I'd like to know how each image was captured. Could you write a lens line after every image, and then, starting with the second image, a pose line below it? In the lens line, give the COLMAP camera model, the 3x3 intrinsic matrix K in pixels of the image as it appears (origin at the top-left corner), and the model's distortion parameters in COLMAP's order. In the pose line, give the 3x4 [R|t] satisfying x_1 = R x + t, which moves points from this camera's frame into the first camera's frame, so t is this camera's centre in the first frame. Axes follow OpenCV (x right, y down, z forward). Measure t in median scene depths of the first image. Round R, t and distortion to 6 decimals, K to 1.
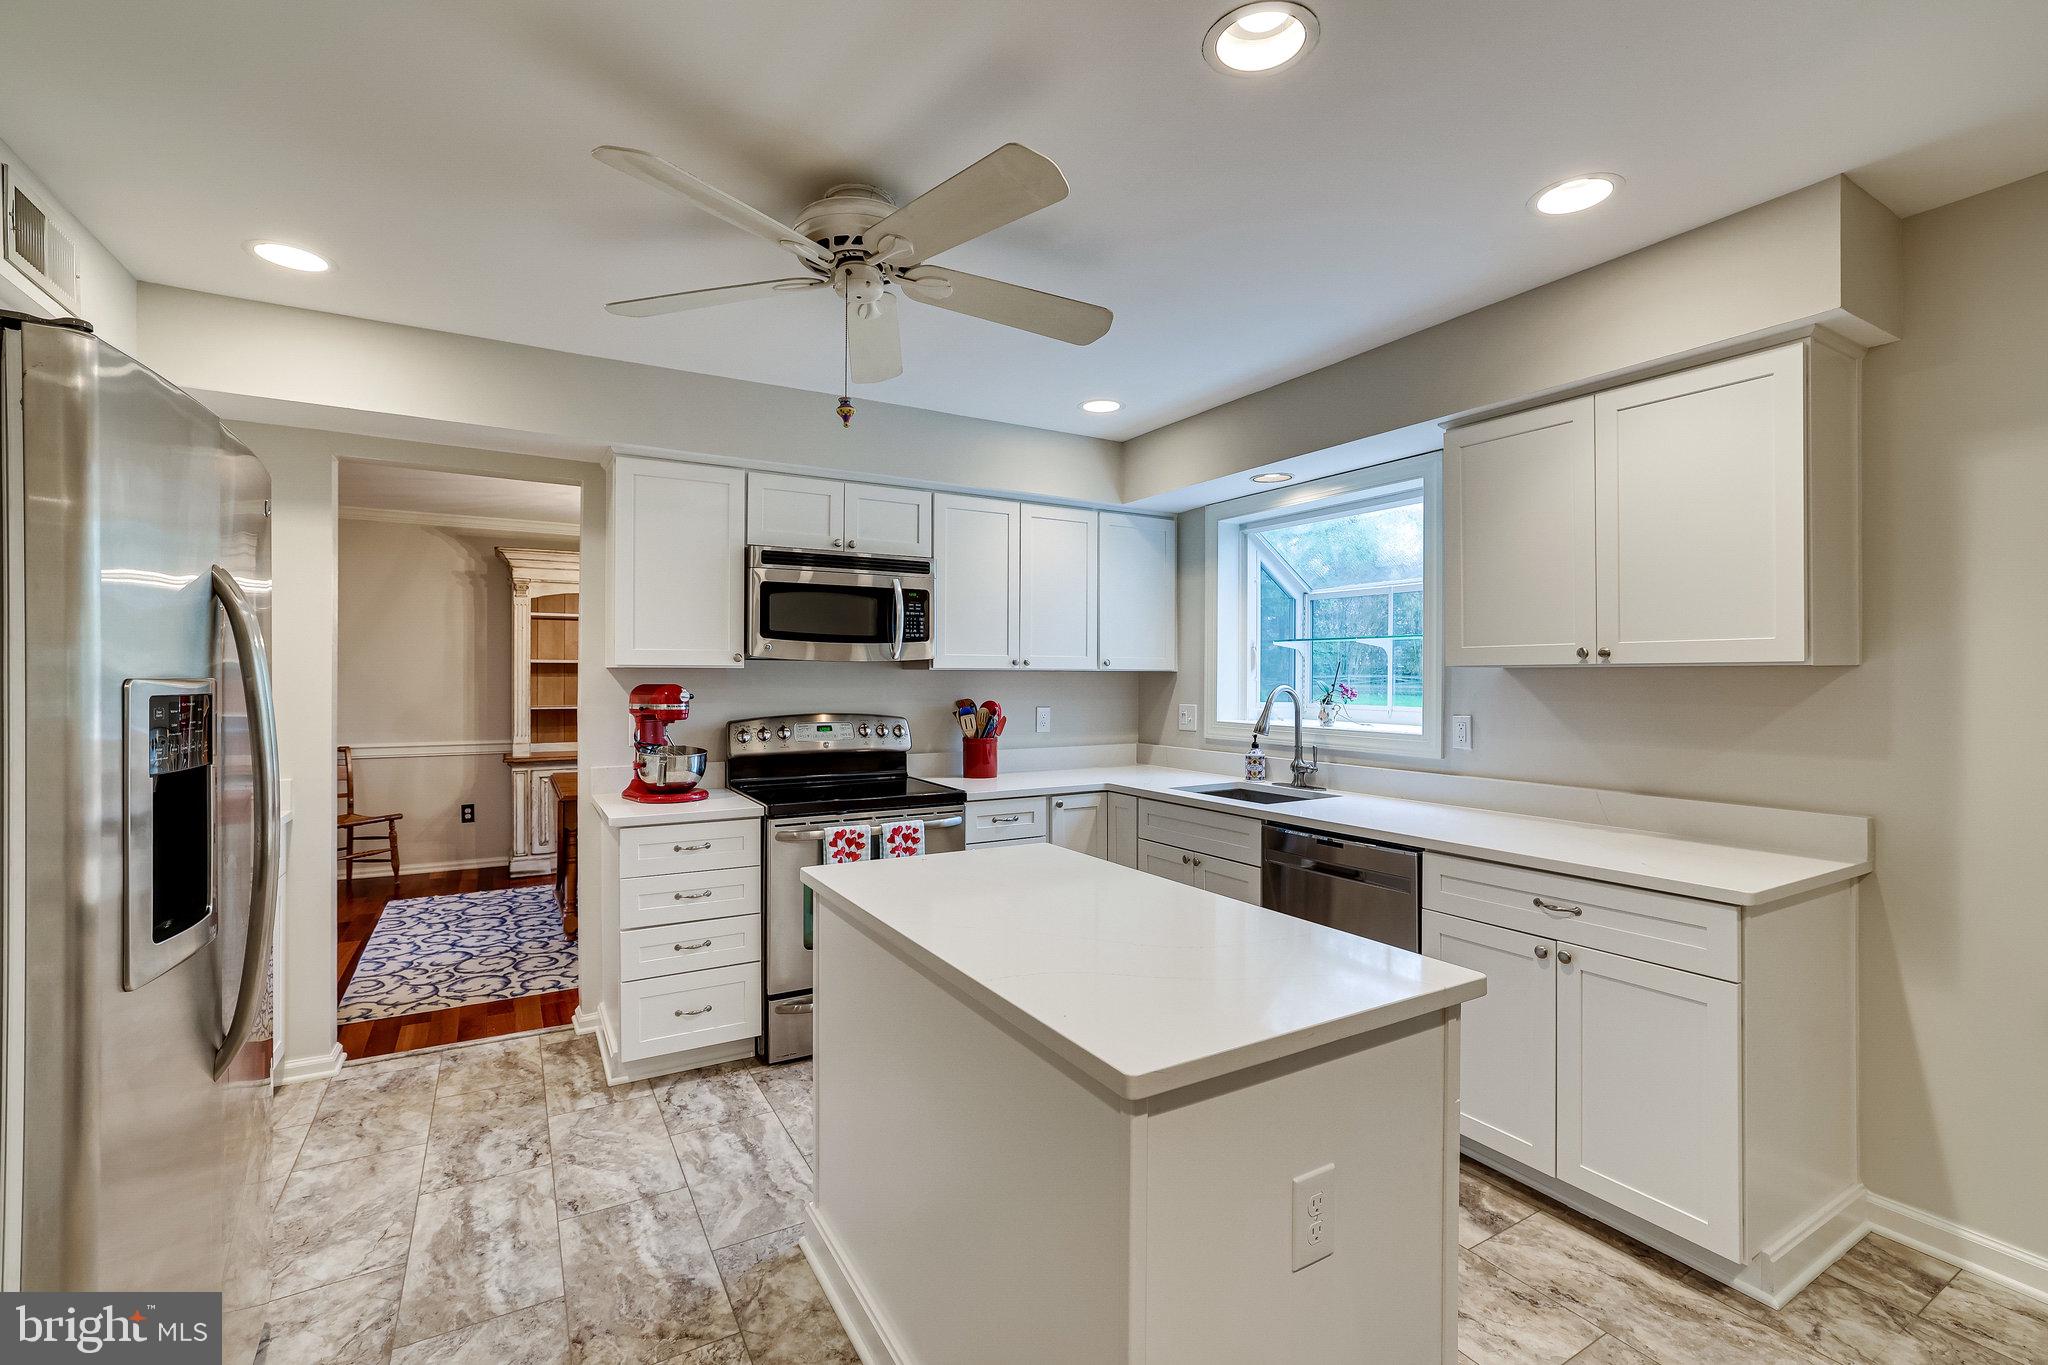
lens RADIAL K [[891.7, 0, 1033.7], [0, 891.7, 677.3], [0, 0, 1]] dist [-0.045336, 0.020289]
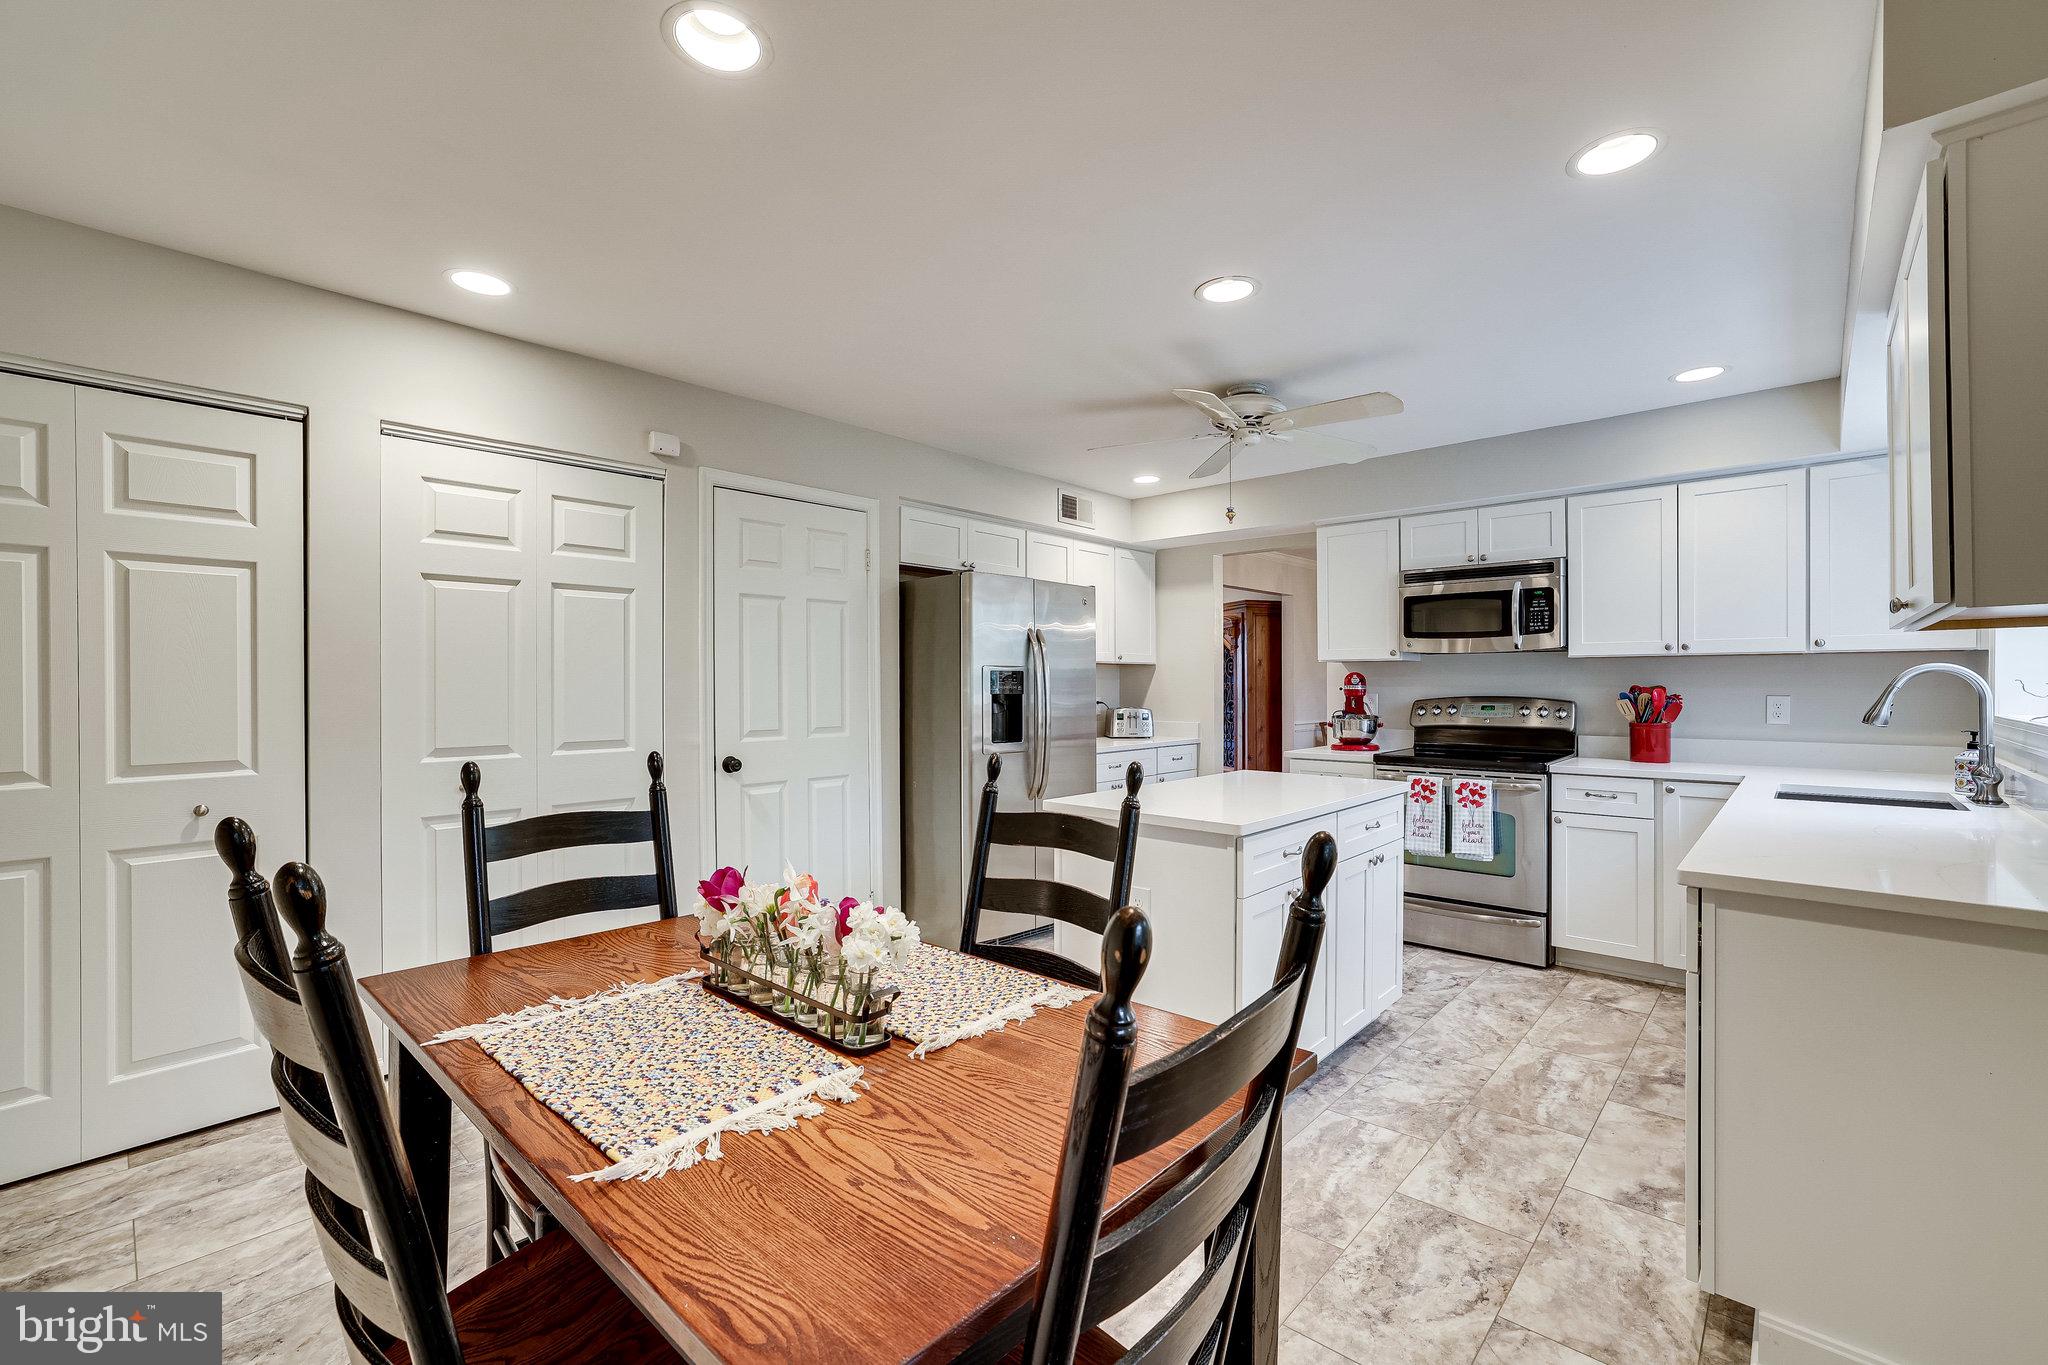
lens RADIAL K [[874.6, 0, 1022.1], [0, 874.6, 688.2], [0, 0, 1]] dist [-0.040507, 0.018832]
pose [[0.282584, 0.000751, -0.959242, 0.802614], [0.002358, 0.999996, 0.001478, 0.029608], [0.959240, -0.002679, 0.282581, 0.048422]]
